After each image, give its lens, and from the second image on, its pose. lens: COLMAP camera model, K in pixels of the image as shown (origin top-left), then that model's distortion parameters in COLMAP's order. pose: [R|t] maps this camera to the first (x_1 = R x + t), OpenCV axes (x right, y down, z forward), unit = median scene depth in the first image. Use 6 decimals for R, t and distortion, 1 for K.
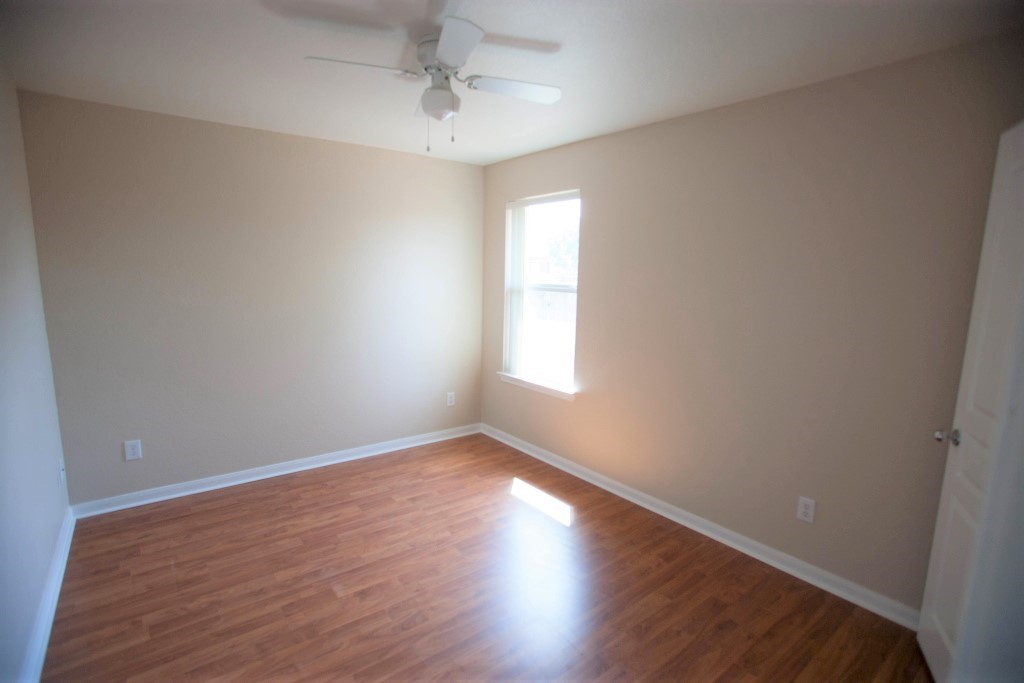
lens RADIAL K [[502.1, 0, 520.2], [0, 502.1, 345.1], [0, 0, 1]] dist [0.000916, 0.000083]
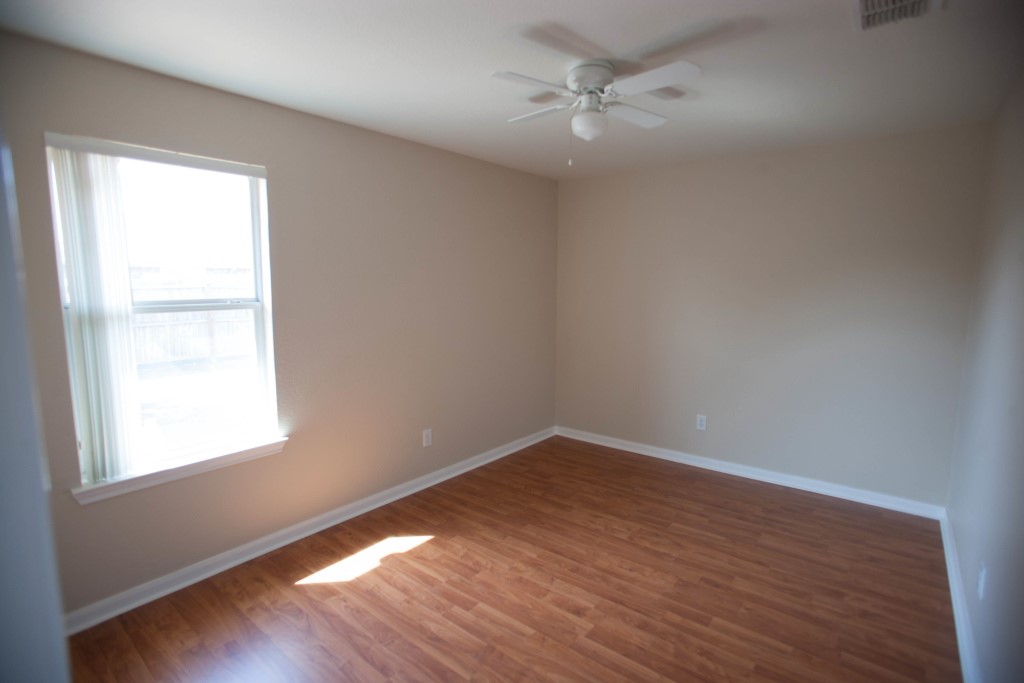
lens RADIAL K [[502.1, 0, 520.2], [0, 502.1, 345.1], [0, 0, 1]] dist [0.000916, 0.000083]
pose [[-0.228580, -0.140648, 0.963311, -0.667943], [0.150626, 0.972484, 0.177729, -0.118812], [-0.961802, 0.185725, -0.201105, 0.769033]]
